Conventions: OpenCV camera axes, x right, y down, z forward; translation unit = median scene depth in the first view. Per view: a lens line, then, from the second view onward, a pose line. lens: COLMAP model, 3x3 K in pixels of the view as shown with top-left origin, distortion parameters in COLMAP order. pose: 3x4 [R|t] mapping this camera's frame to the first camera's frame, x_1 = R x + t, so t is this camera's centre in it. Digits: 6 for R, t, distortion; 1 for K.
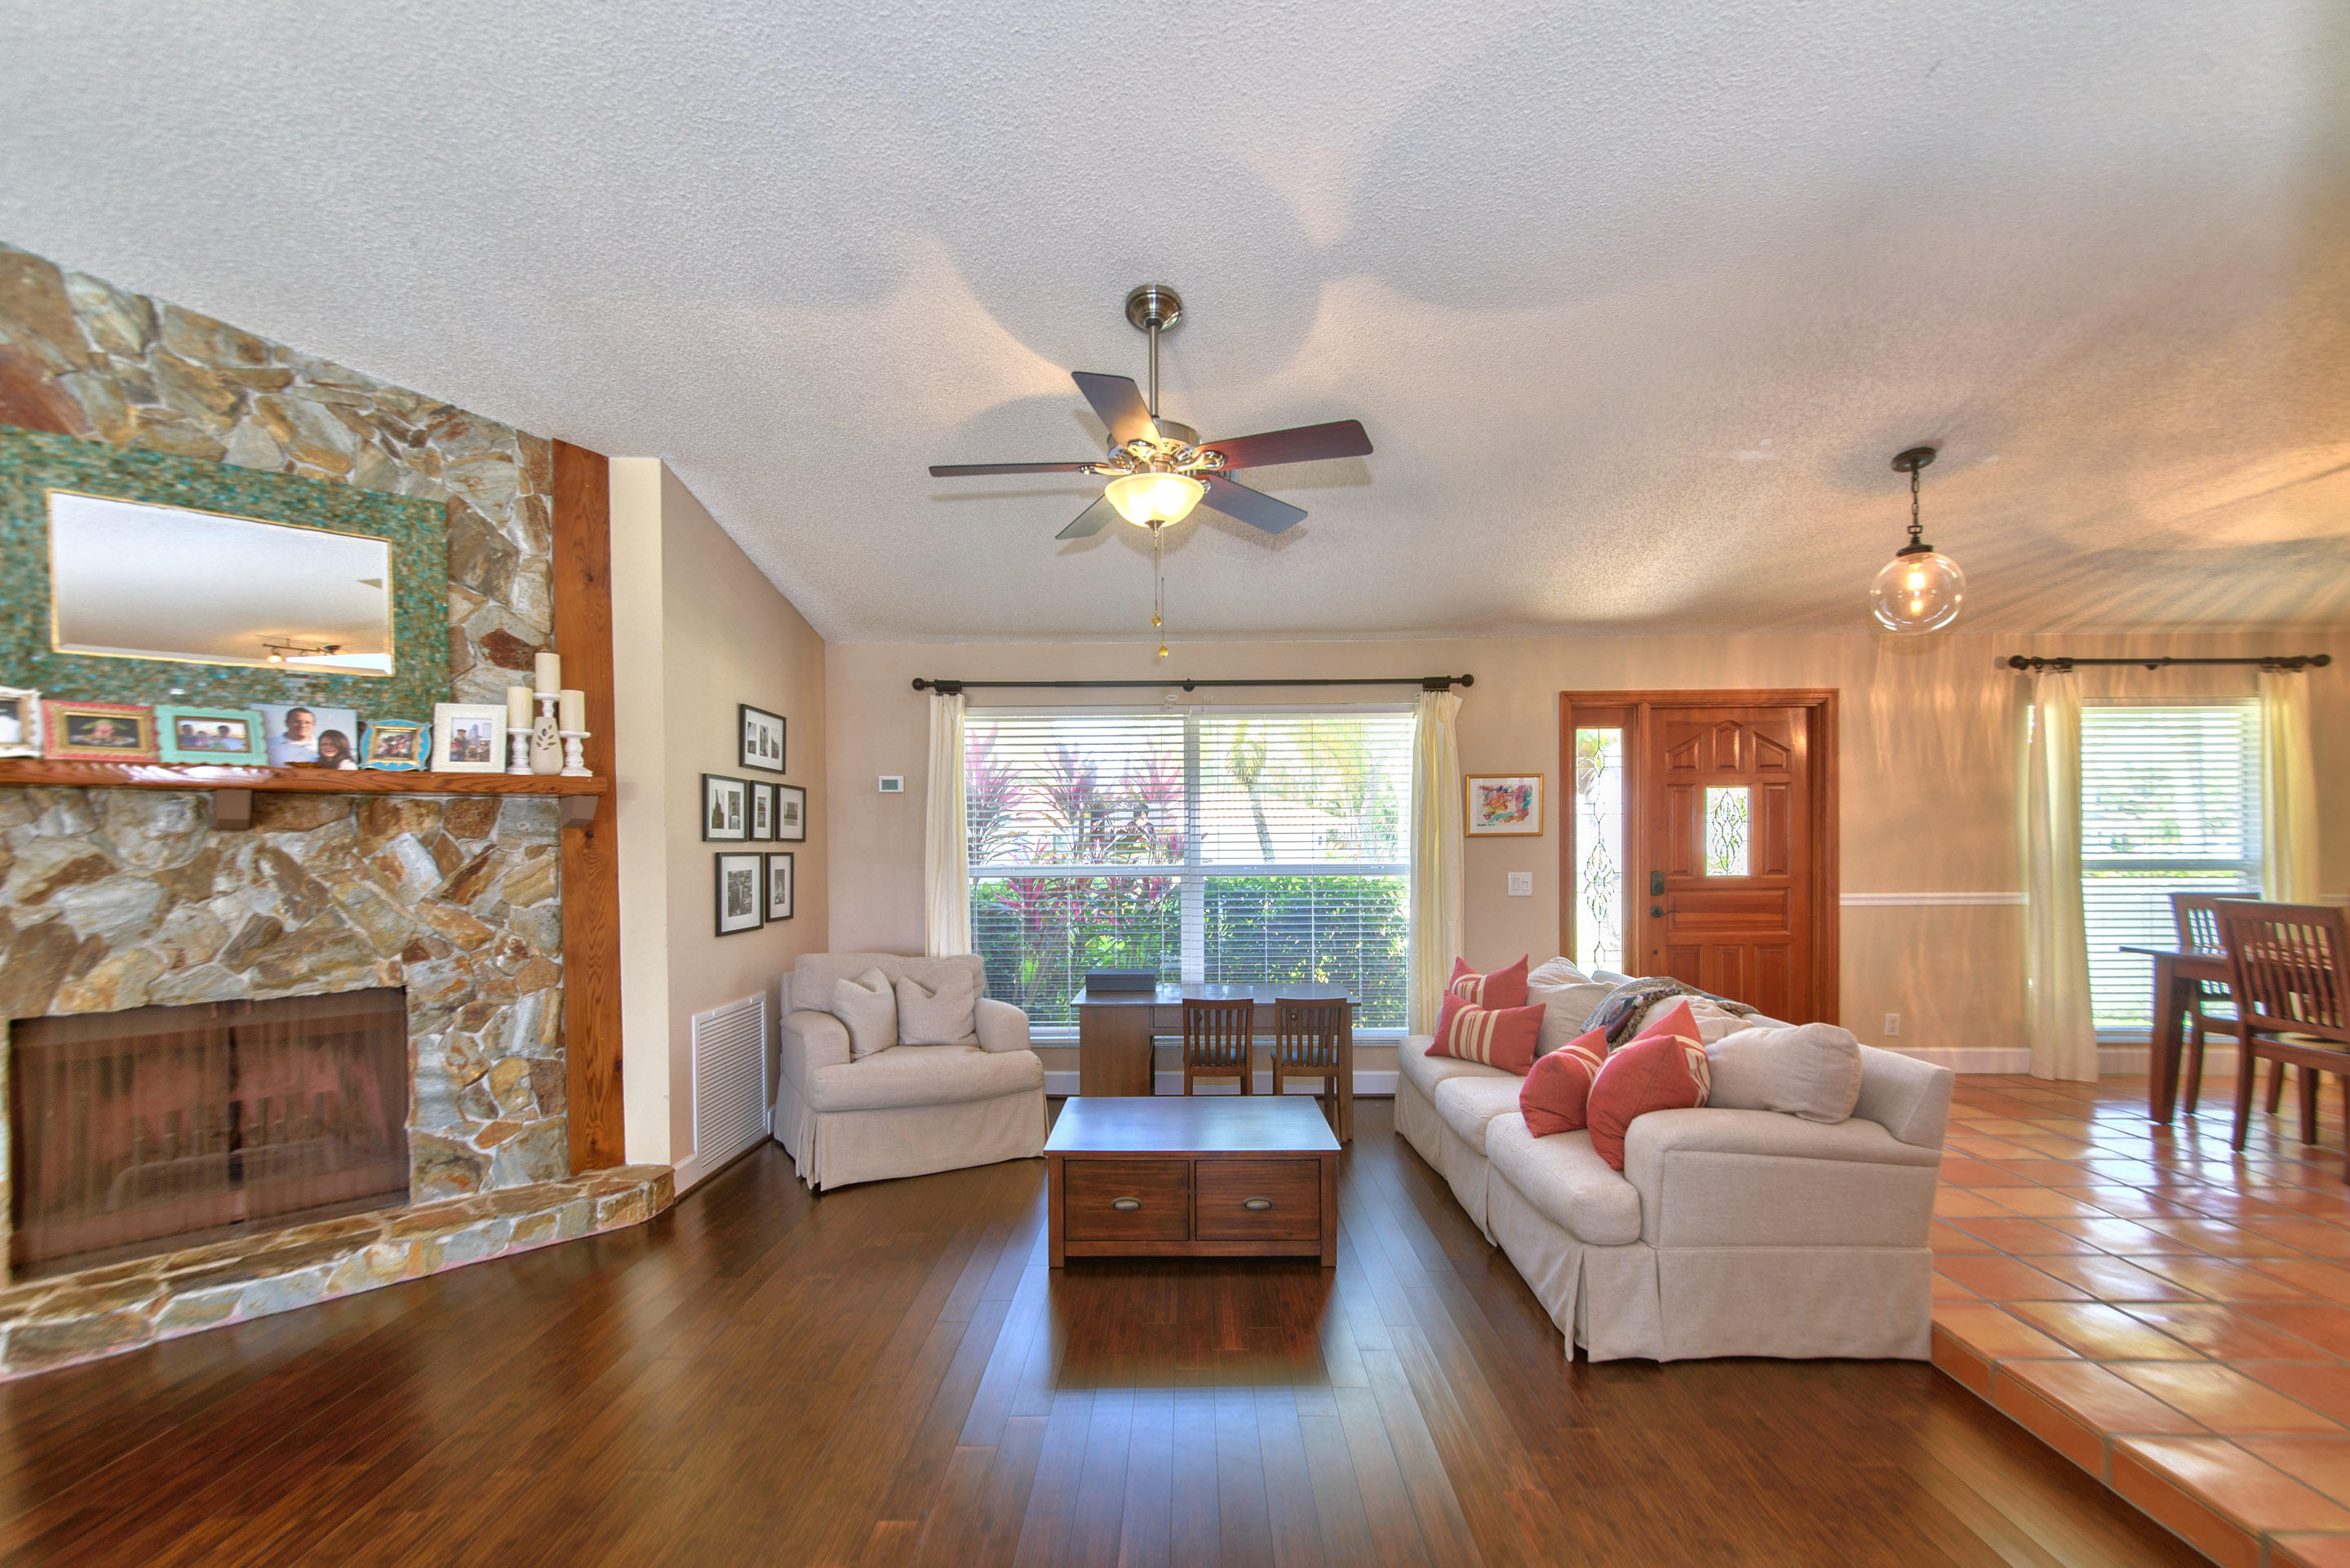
lens RADIAL K [[1031.3, 0, 1177.4], [0, 1031.3, 847.2], [0, 0, 1]] dist [-0.002580, 0.004177]
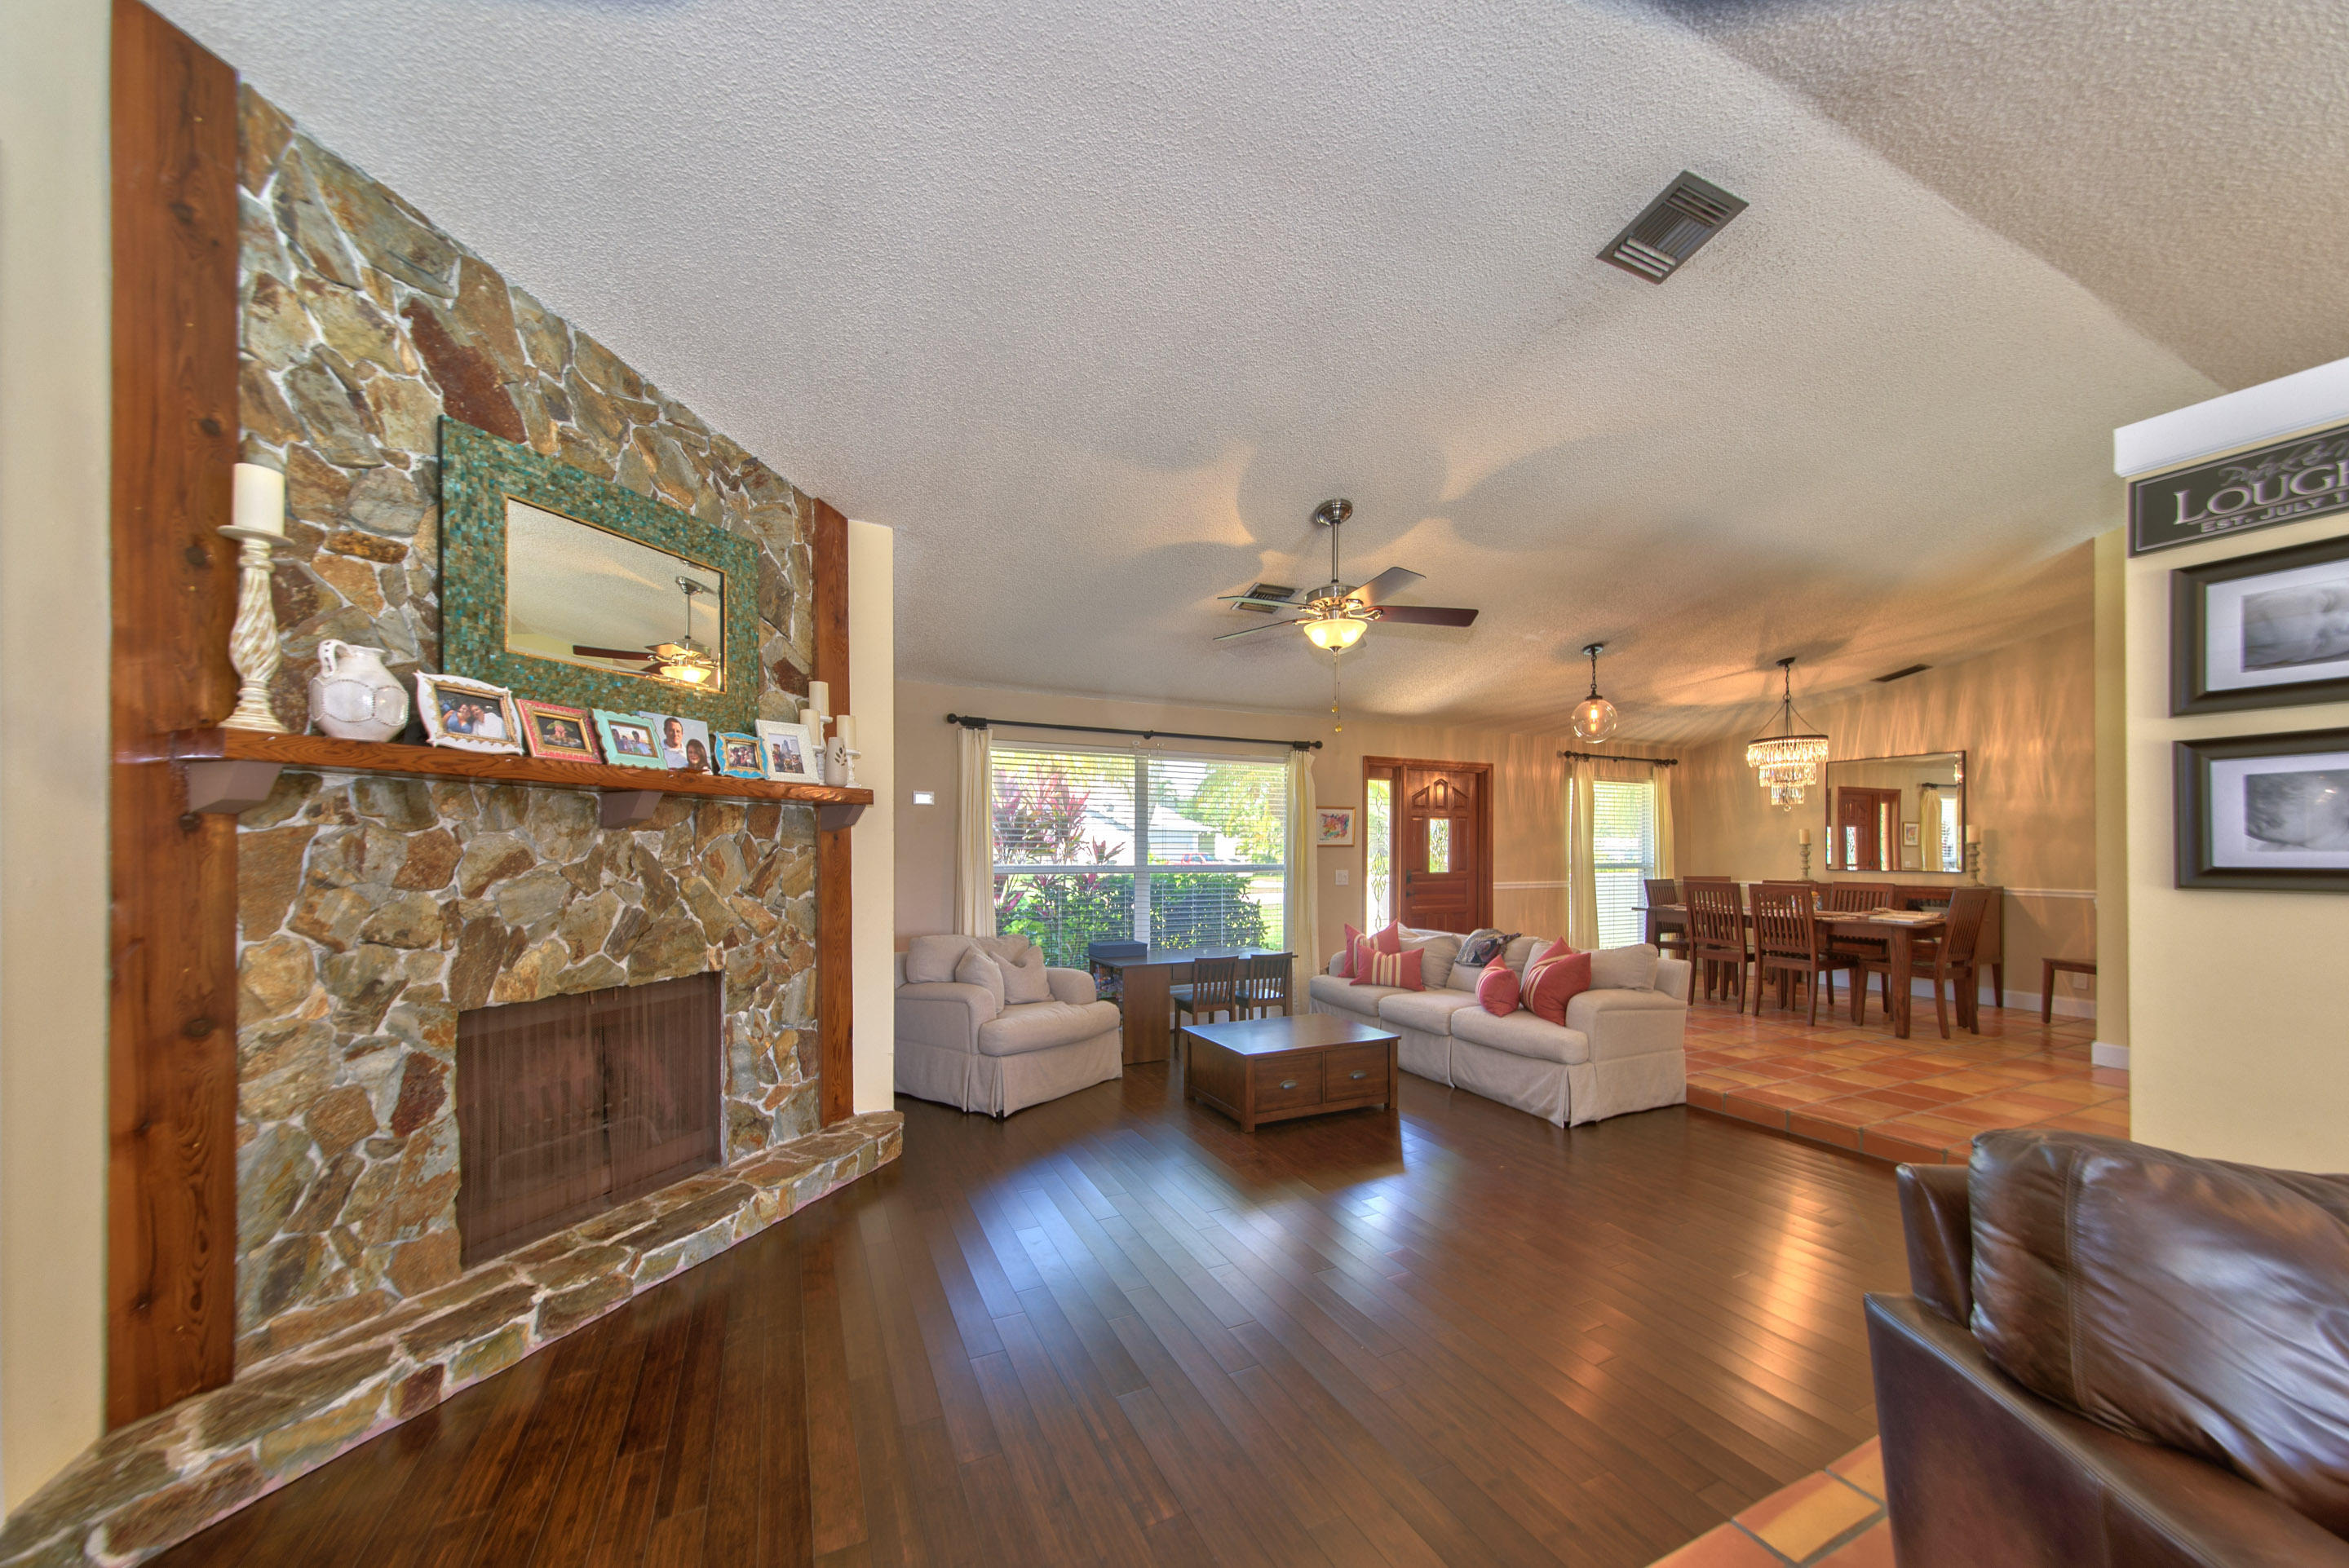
lens RADIAL K [[845.2, 0, 1185.4], [0, 845.2, 849.4], [0, 0, 1]] dist [0.006849, 0.000020]
pose [[0.892156, 0.009436, 0.451628, -0.701057], [-0.006179, 0.999943, -0.008687, 0.008812], [-0.451685, 0.004959, 0.892164, -0.047245]]
